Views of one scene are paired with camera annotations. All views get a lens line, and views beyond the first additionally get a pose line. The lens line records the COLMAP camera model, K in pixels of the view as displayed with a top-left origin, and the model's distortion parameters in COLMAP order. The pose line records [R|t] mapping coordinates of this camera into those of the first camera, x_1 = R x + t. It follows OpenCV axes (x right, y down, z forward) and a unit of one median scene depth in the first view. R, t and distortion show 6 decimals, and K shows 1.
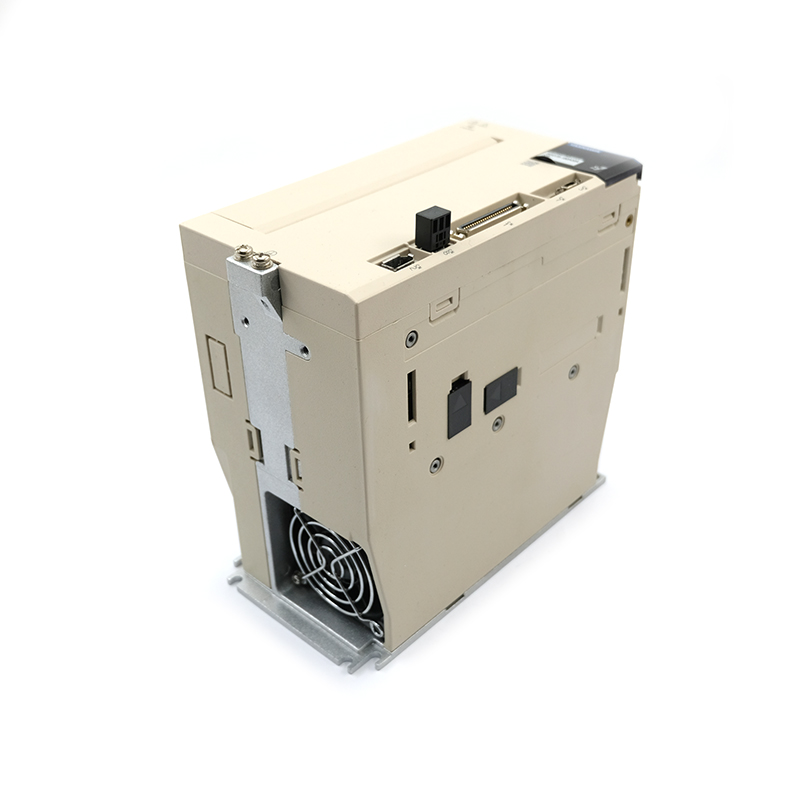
lens RADIAL K [[949.3, 0, 400.0], [0, 949.3, 400.0], [0, 0, 1]] dist [-0.020536, -0.018213]
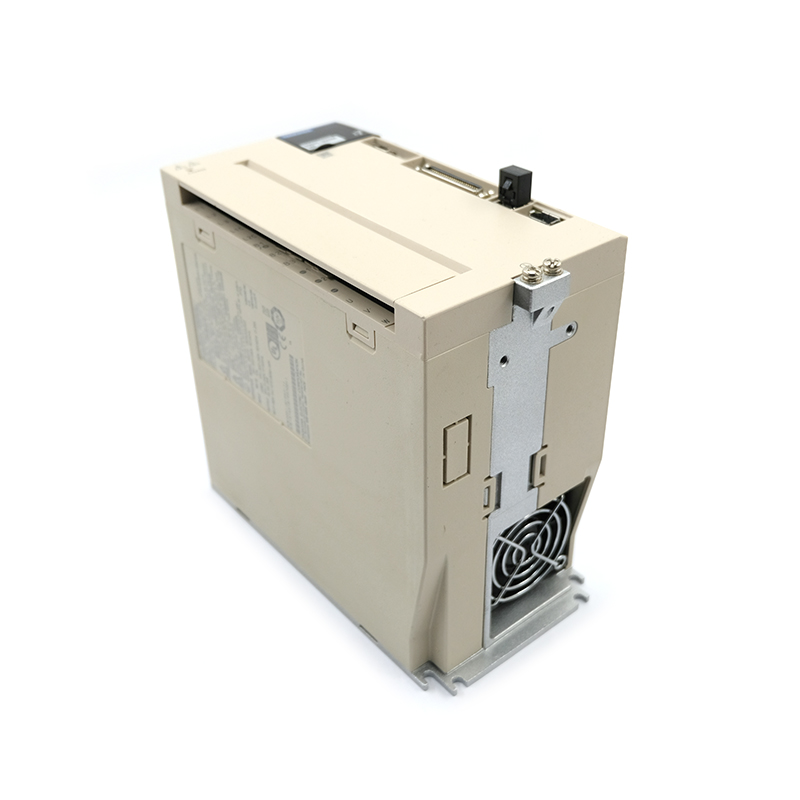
lens RADIAL K [[965.1, 0, 400.0], [0, 965.1, 400.0], [0, 0, 1]] dist [-0.089440, -0.002712]
pose [[0.128794, -0.539517, 0.832066, -0.865099], [0.551151, 0.736474, 0.392223, -0.424080], [-0.824405, 0.408078, 0.392209, 0.654915]]
